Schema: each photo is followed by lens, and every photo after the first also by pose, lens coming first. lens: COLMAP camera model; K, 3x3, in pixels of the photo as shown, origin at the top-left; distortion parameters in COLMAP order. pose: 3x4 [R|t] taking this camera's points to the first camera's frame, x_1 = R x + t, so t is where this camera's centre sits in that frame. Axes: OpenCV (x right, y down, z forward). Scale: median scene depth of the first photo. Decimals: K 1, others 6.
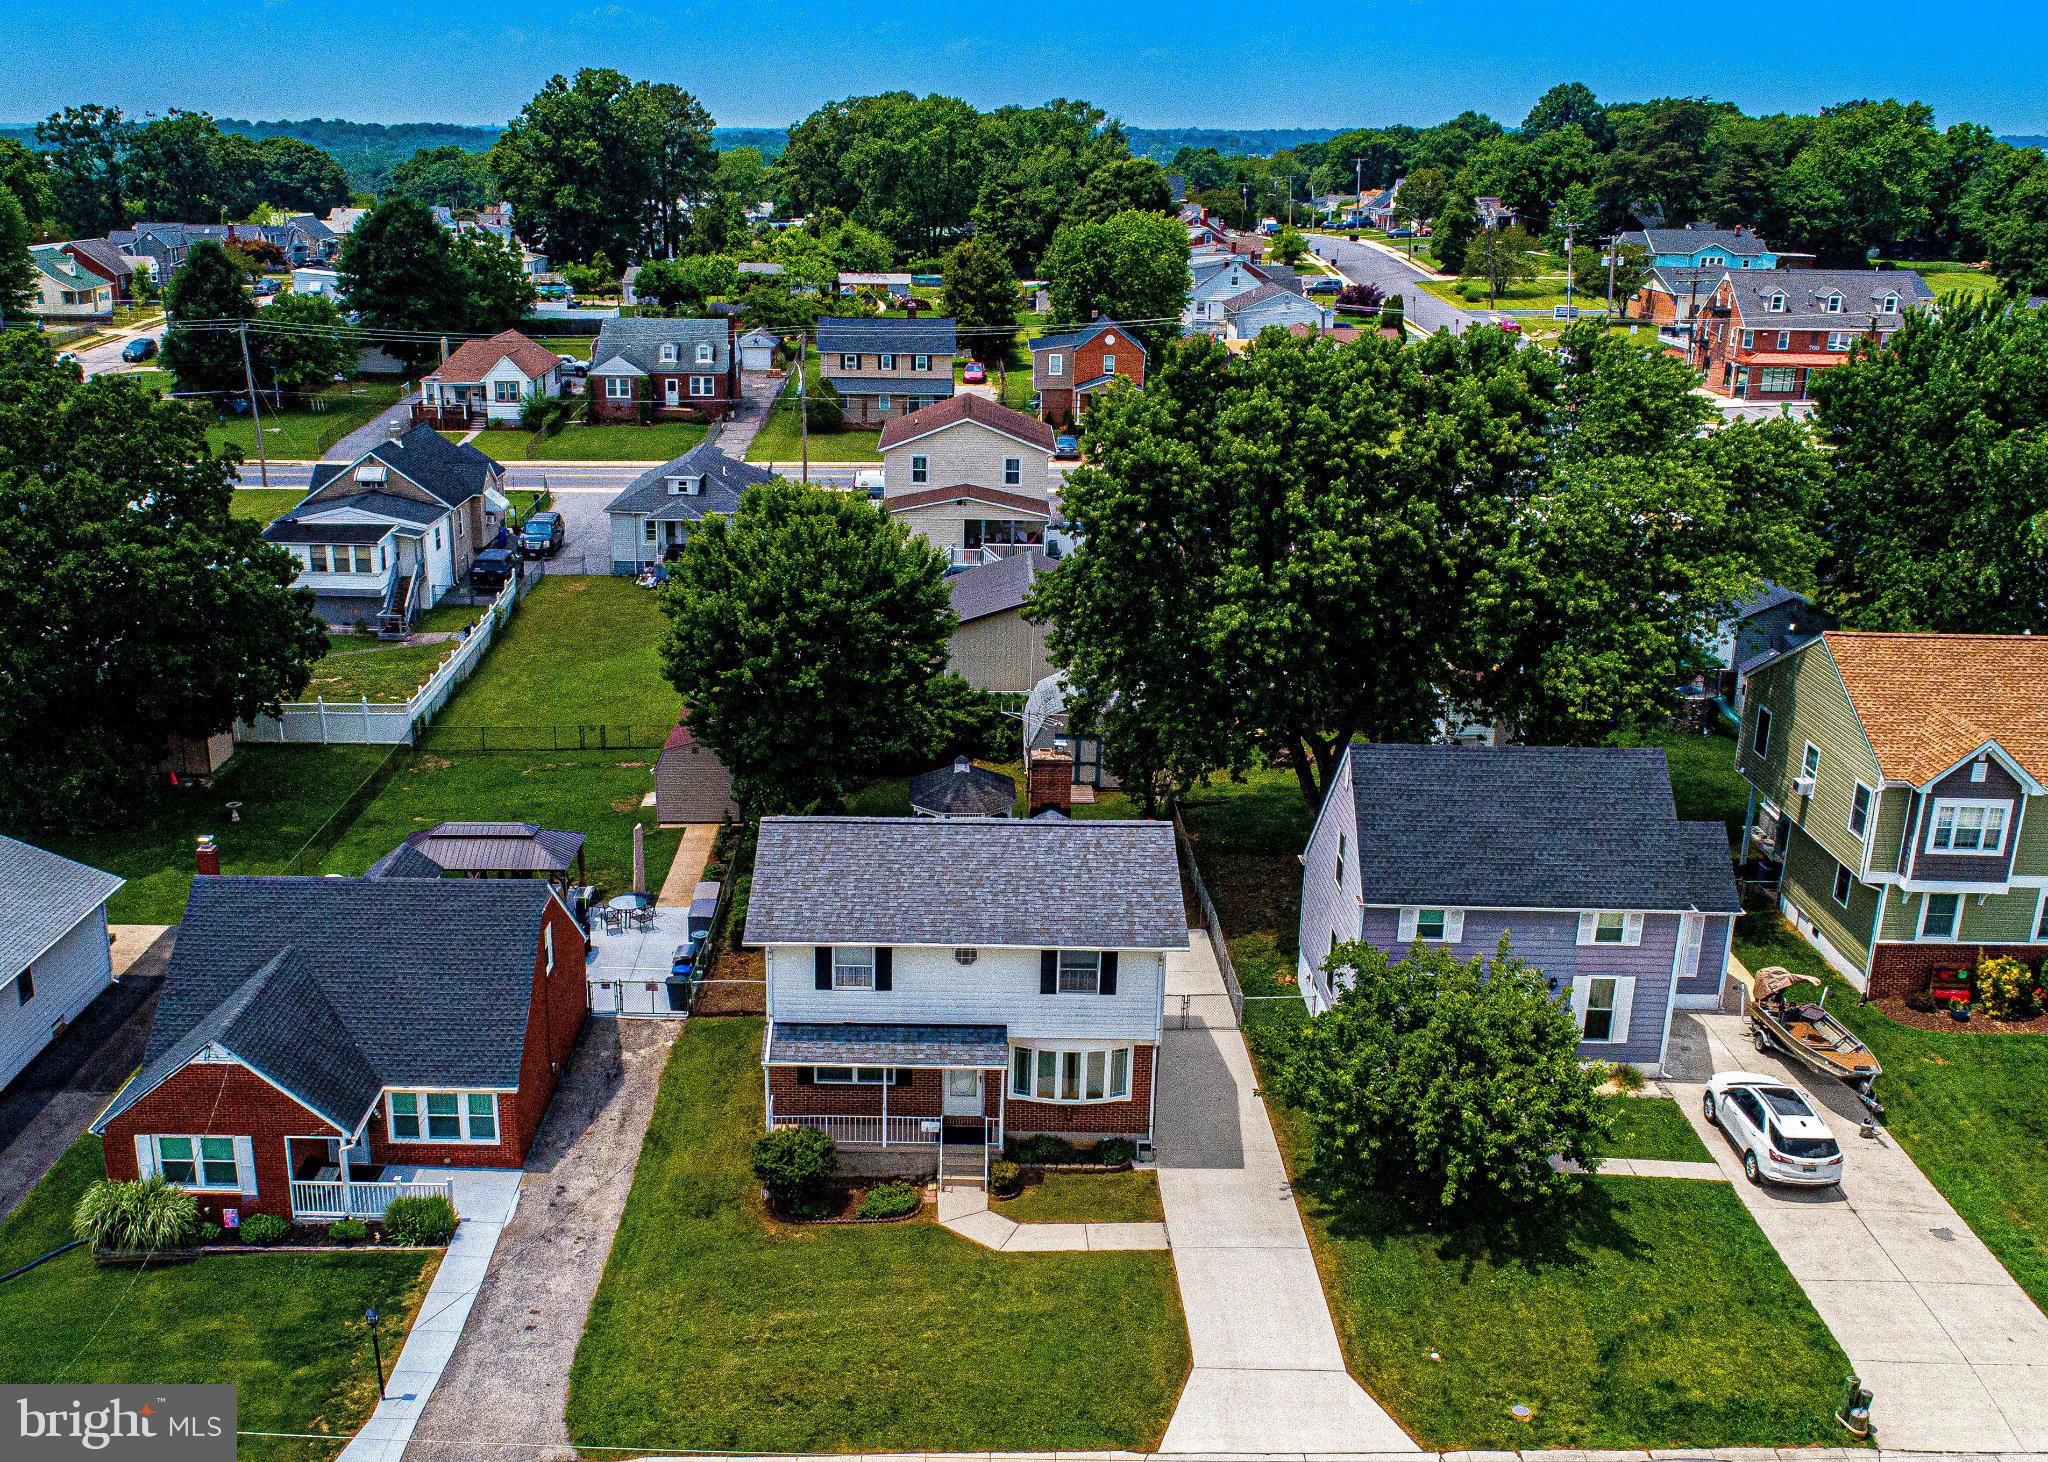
lens RADIAL K [[1976.3, 0, 934.4], [0, 1976.3, 810.1], [0, 0, 1]] dist [-0.013531, 0.001356]
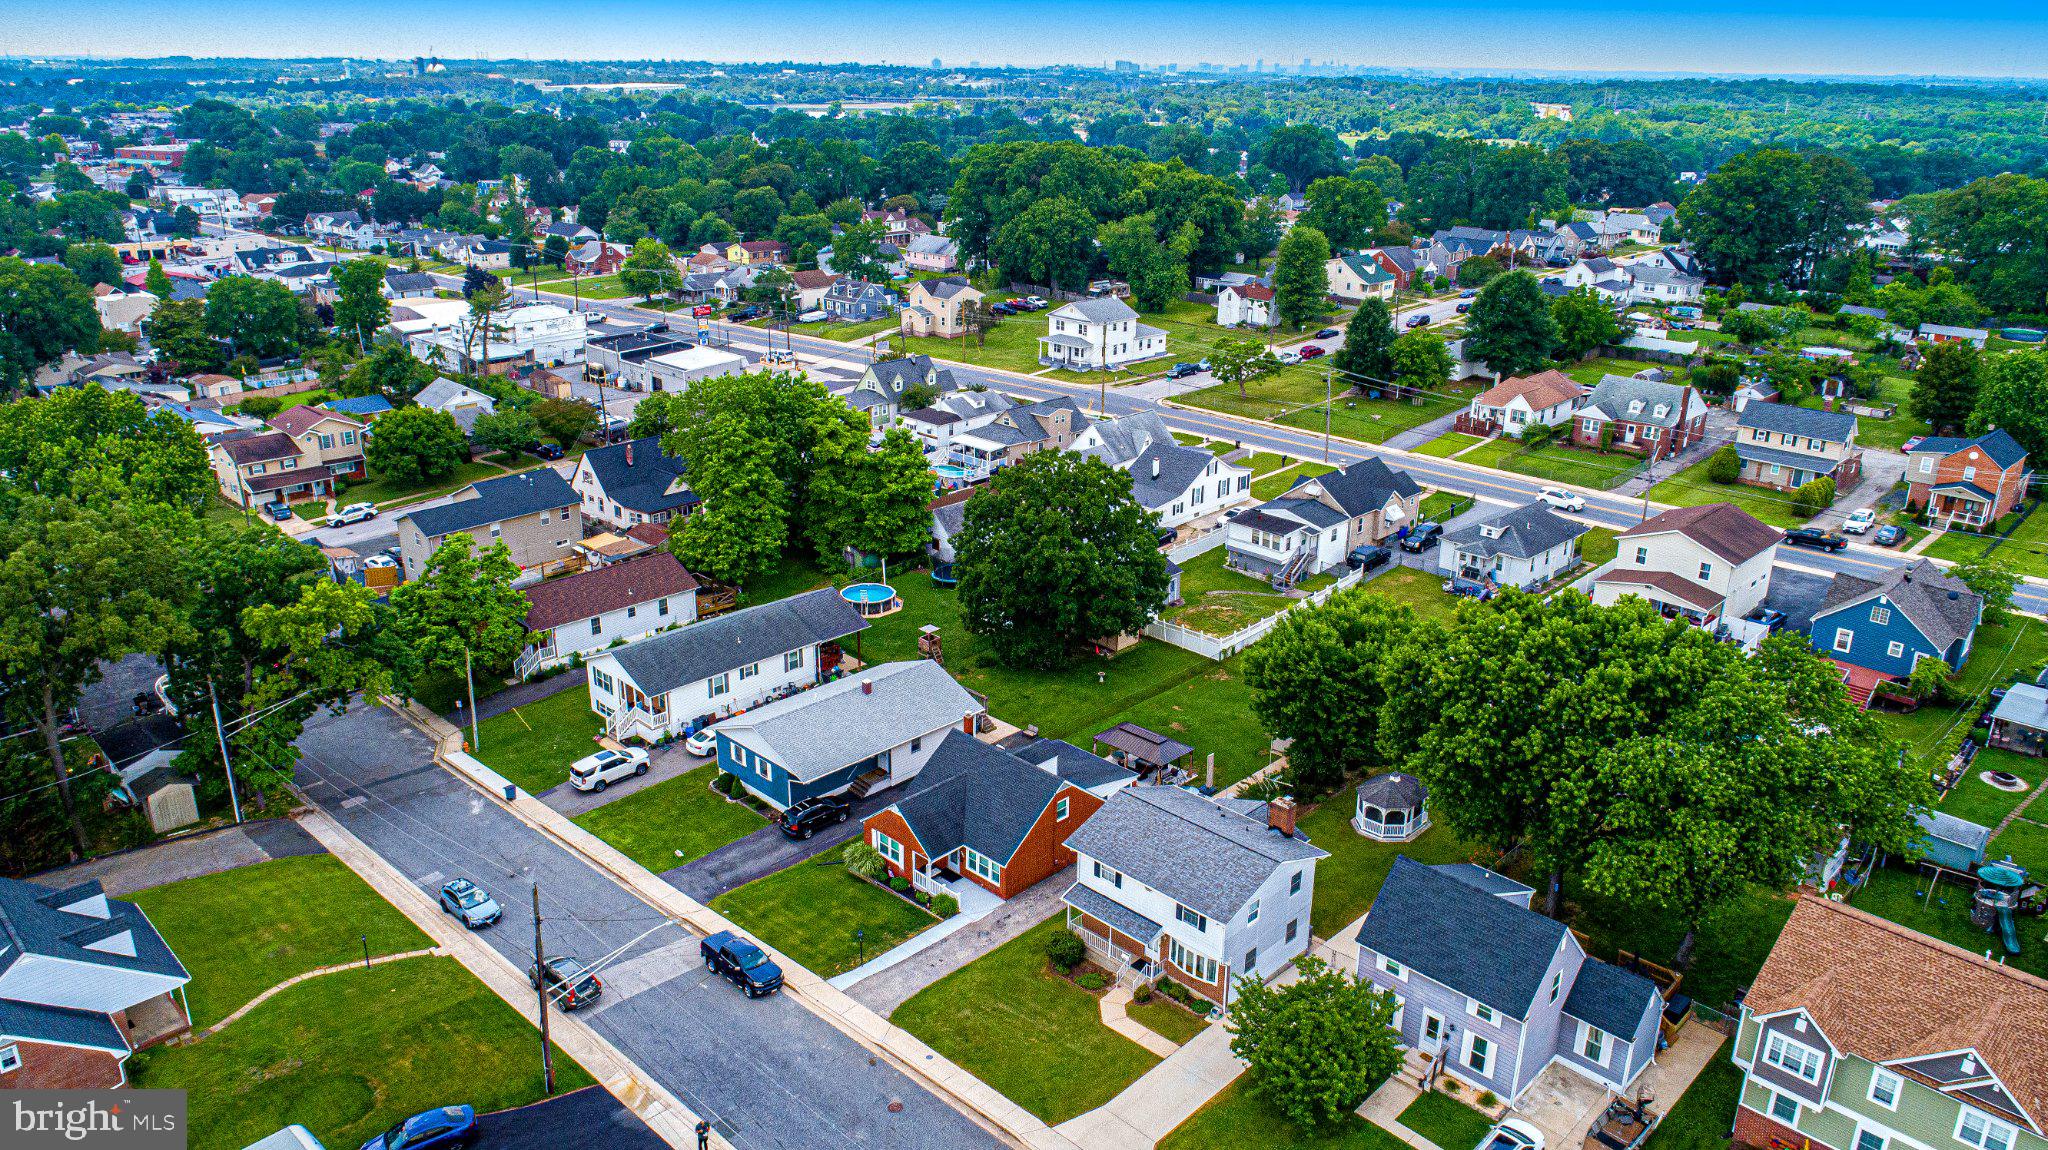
lens RADIAL K [[1409.5, 0, 1024.0], [0, 1409.5, 575.0], [0, 0, 1]] dist [-0.011060, 0.003319]
pose [[0.722852, 0.235254, -0.649724, 0.675178], [-0.227777, 0.968831, 0.097383, -0.300846], [0.652383, 0.077599, 0.753907, -0.199407]]
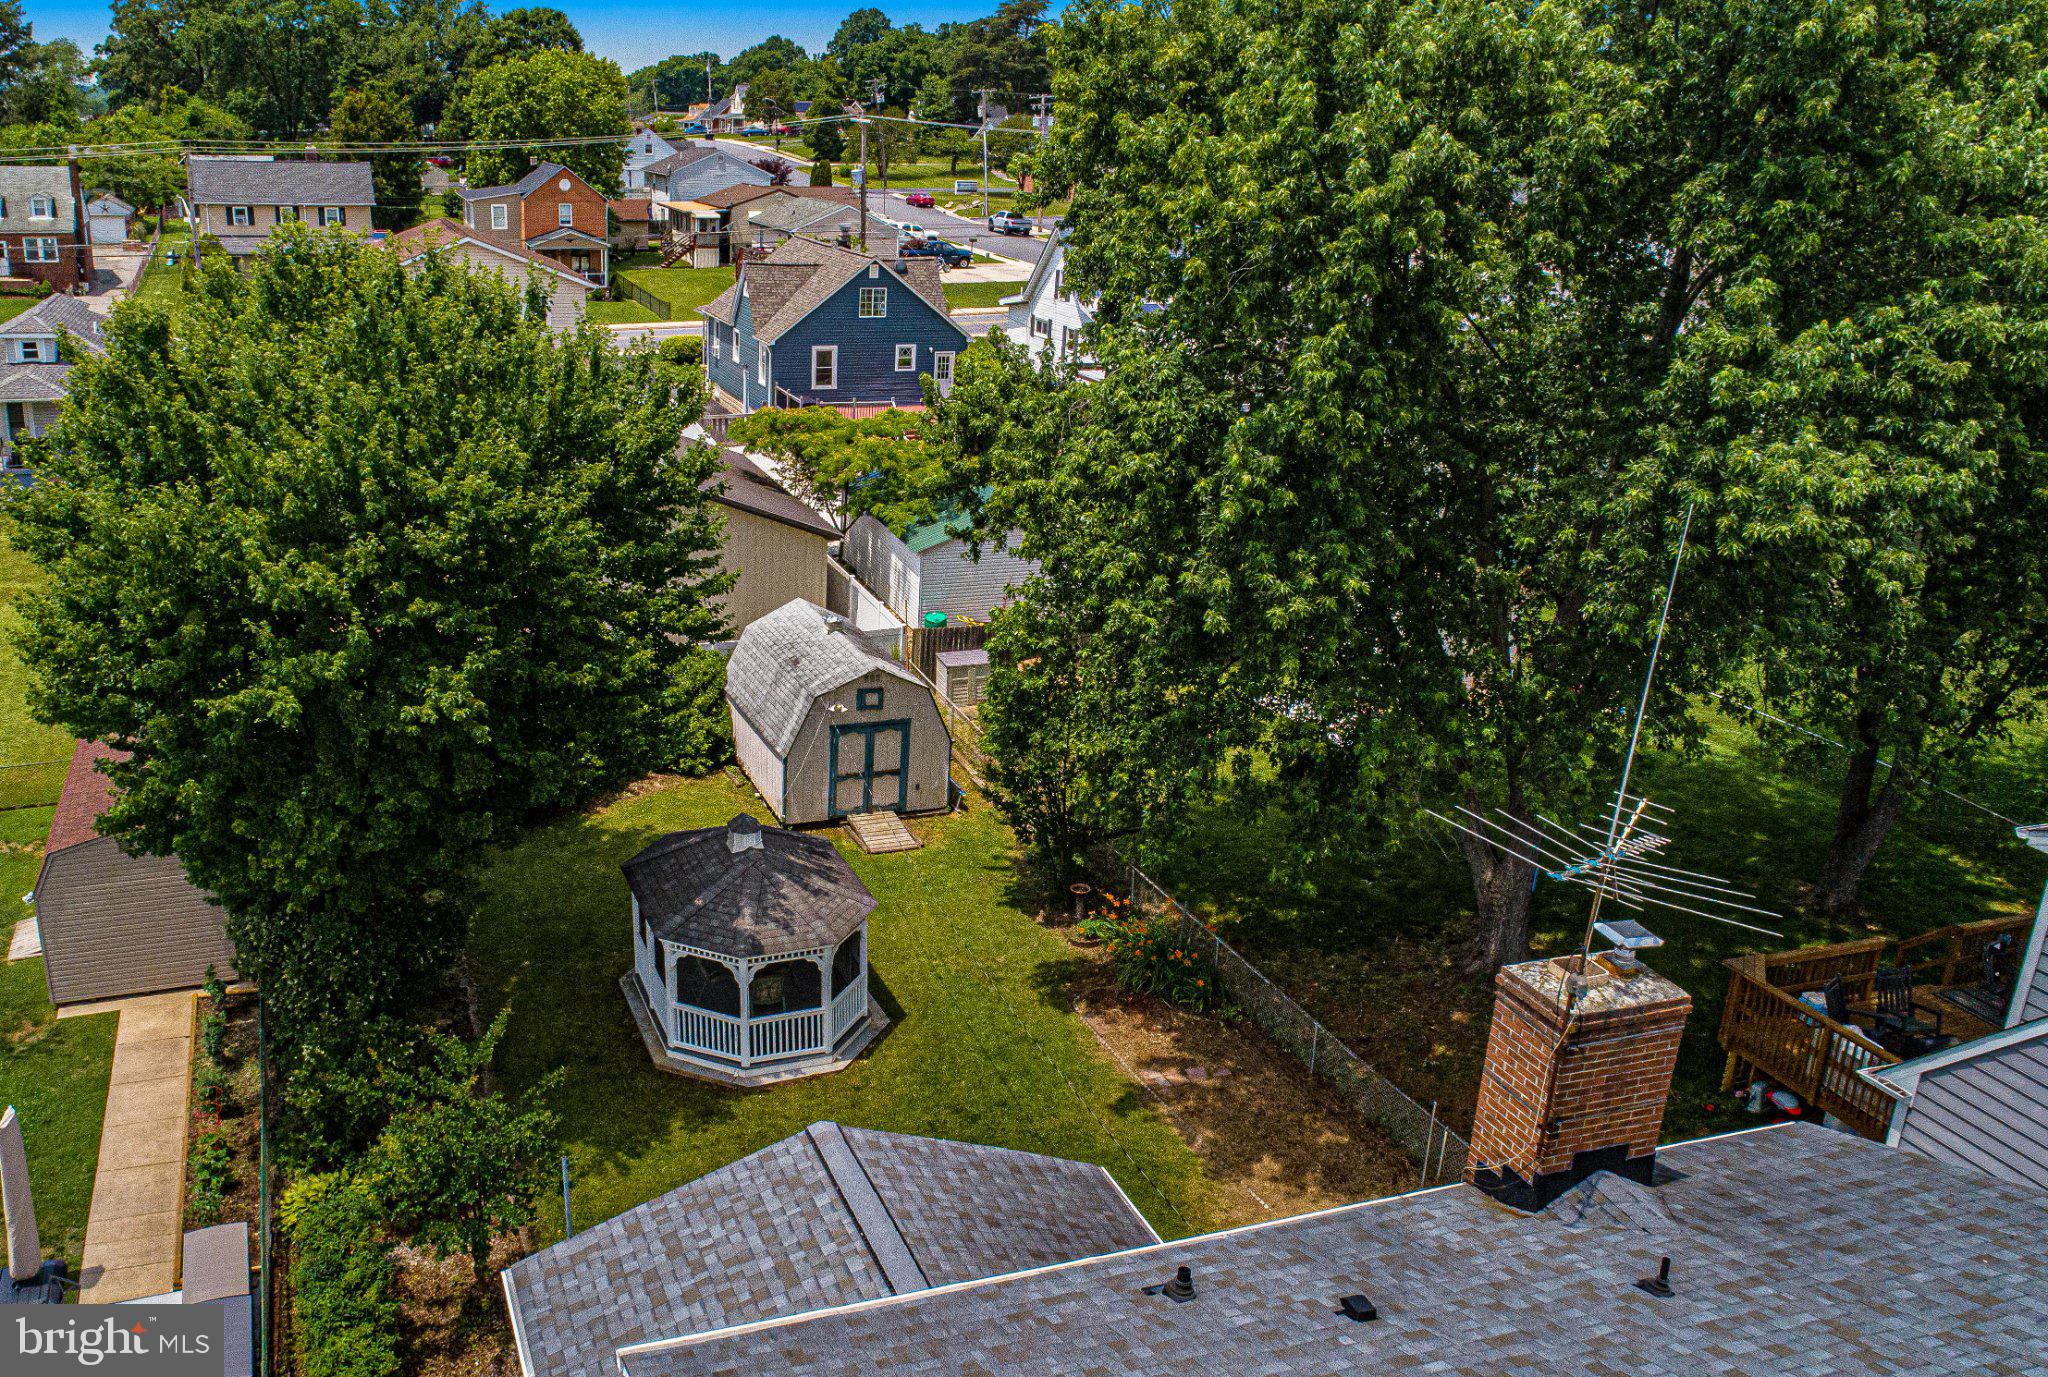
lens RADIAL K [[1696.5, 0, 819.9], [0, 1696.5, 690.4], [0, 0, 1]] dist [-0.013242, -0.002377]
pose [[0.950861, -0.088346, 0.296745, -0.107263], [0.086524, 0.996063, 0.019295, -0.078764], [-0.297281, 0.007328, 0.954762, 0.761771]]
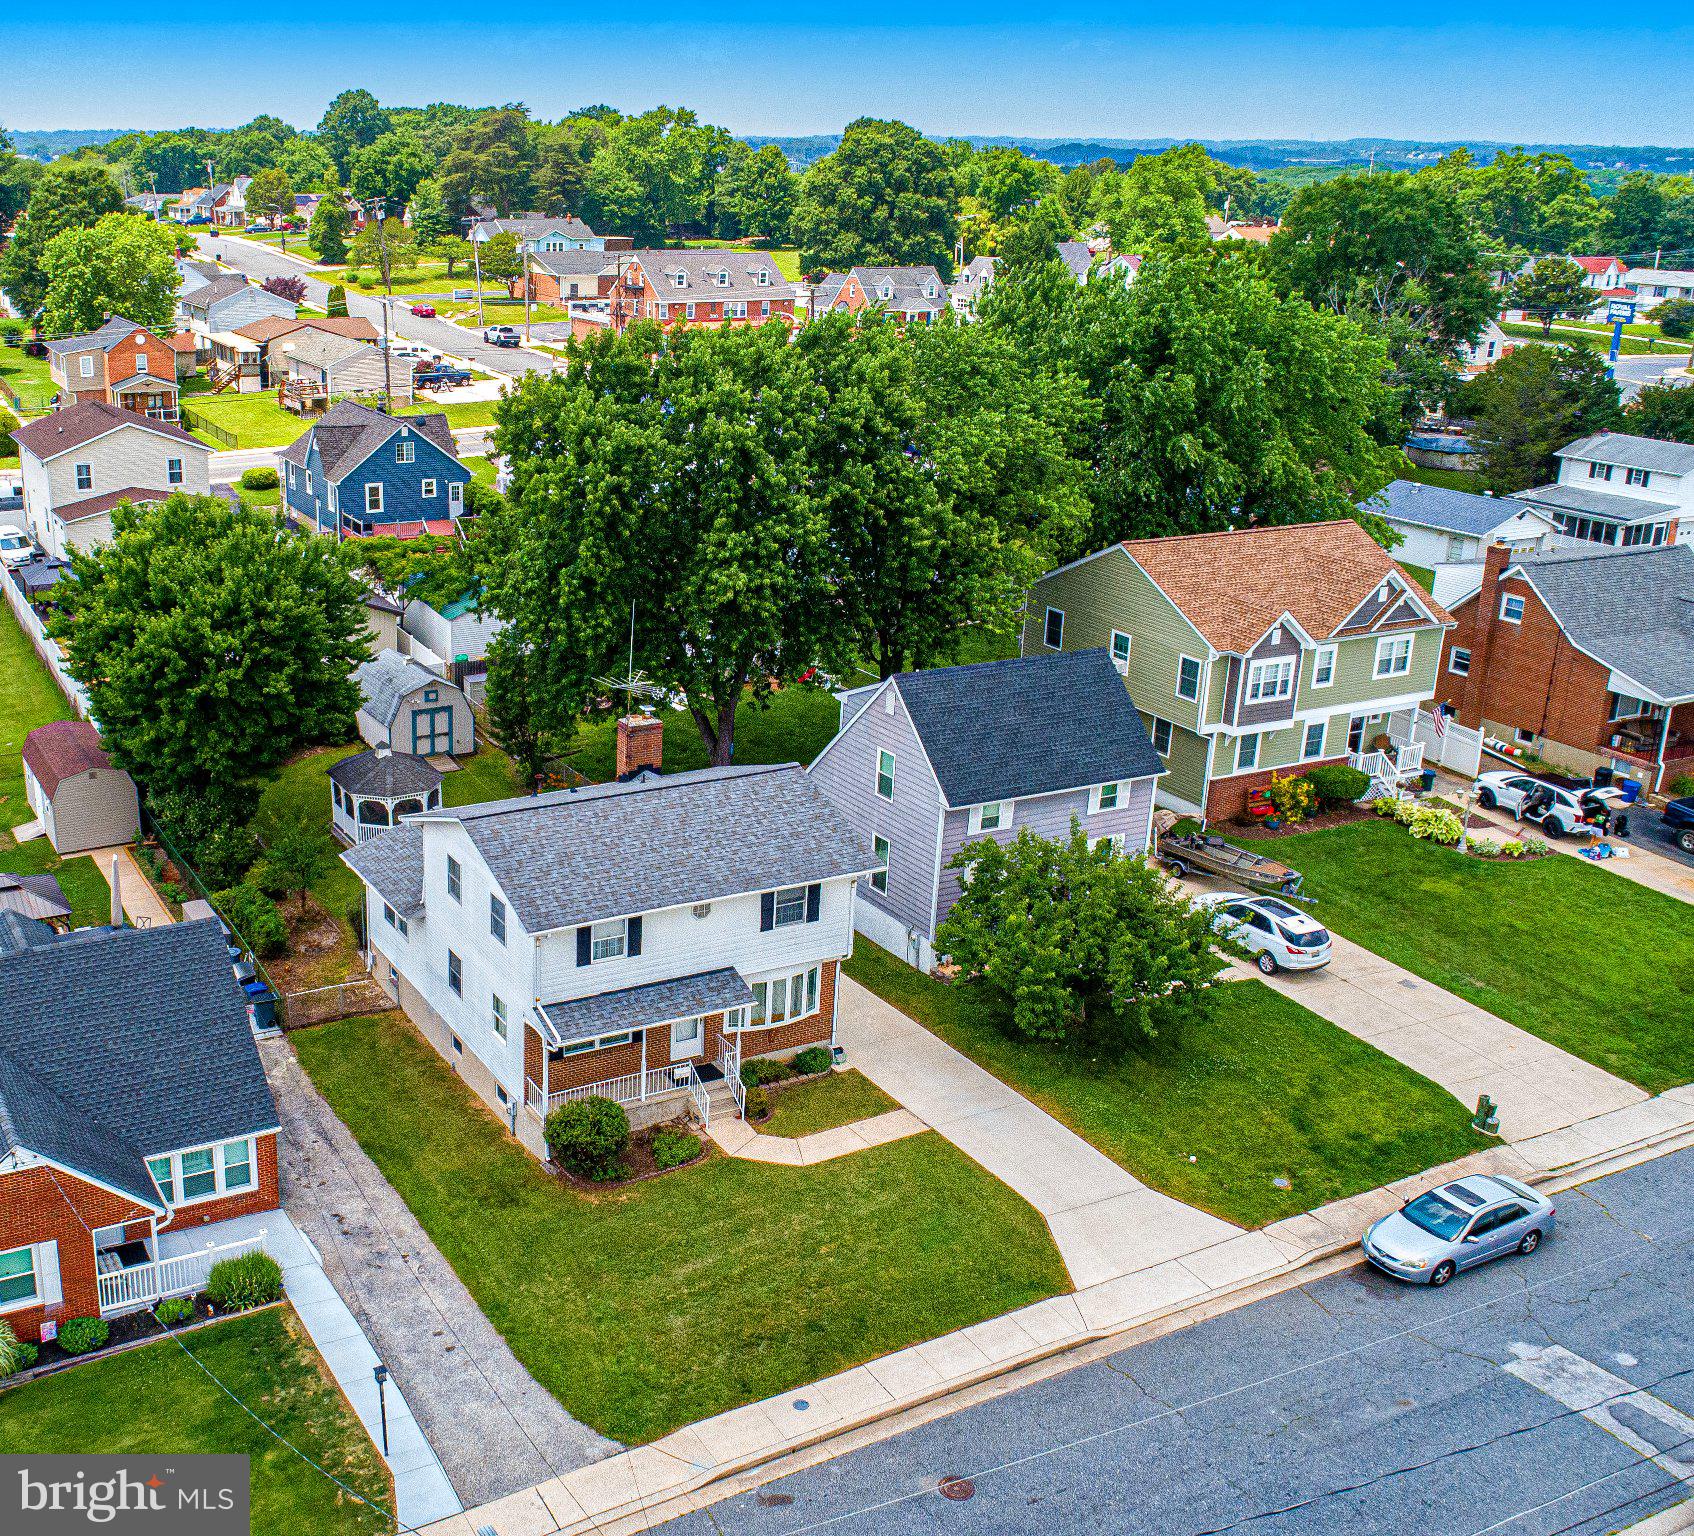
lens RADIAL K [[1842.7, 0, 579.1], [0, 1842.7, 767.2], [0, 0, 1]] dist [-0.007716, -0.015204]
pose [[0.896622, -0.145815, 0.418100, -0.377969], [0.145398, 0.988821, 0.033049, -0.038833], [-0.418245, 0.031159, 0.907800, 0.088575]]
